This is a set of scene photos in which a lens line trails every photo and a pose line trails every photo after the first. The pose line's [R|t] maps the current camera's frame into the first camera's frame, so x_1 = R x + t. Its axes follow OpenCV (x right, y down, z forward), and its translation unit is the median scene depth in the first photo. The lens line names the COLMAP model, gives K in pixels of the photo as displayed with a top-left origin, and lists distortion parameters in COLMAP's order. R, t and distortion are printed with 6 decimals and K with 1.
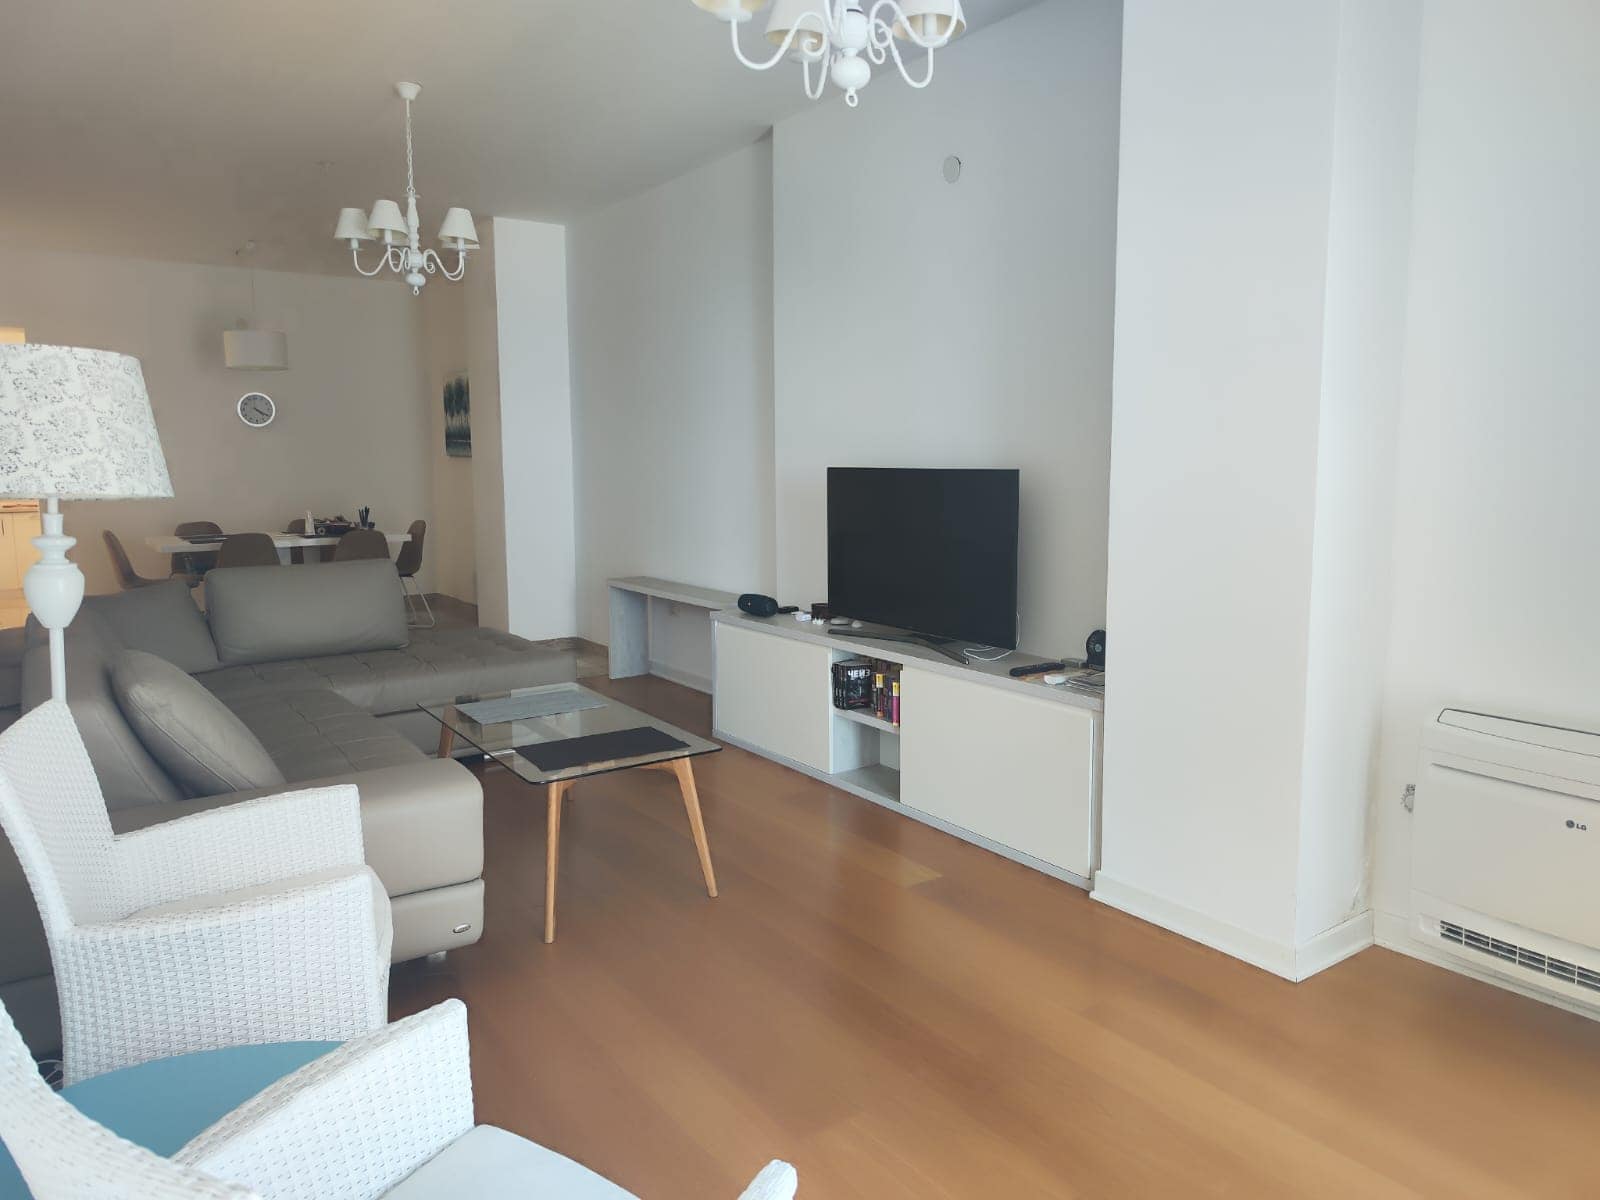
lens RADIAL K [[1077.9, 0, 807.6], [0, 1077.9, 587.2], [0, 0, 1]] dist [-0.002876, 0.001139]
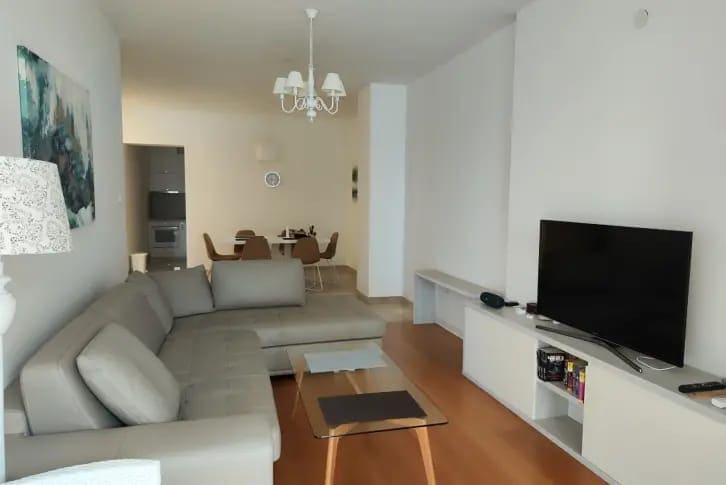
lens RADIAL K [[488.7, 0, 358.8], [0, 488.7, 249.8], [0, 0, 1]] dist [0.001191, -0.015780]
pose [[0.939975, 0.045153, -0.338242, 0.011993], [-0.050024, 0.998732, -0.005693, -0.050165], [0.337556, 0.022271, 0.941042, 0.239564]]
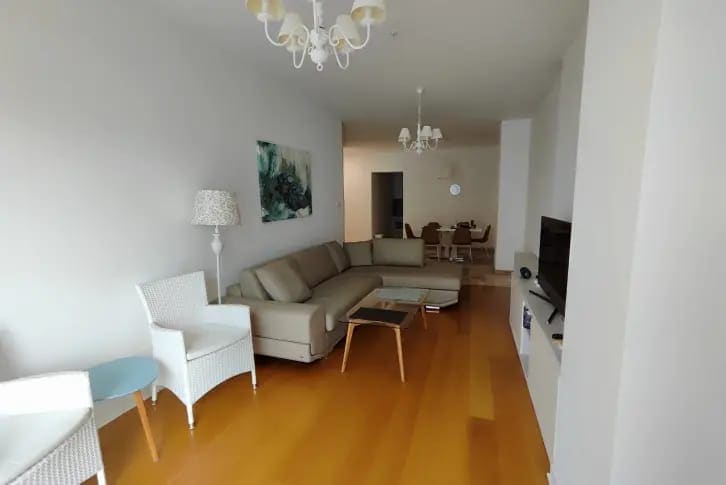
lens RADIAL K [[324.2, 0, 365.0], [0, 324.2, 248.6], [0, 0, 1]] dist [-0.001531, 0.000001]
pose [[0.606984, 0.110555, -0.786987, 0.322025], [-0.087147, 0.993564, 0.072360, -0.061779], [0.789922, 0.024663, 0.612712, 0.314598]]
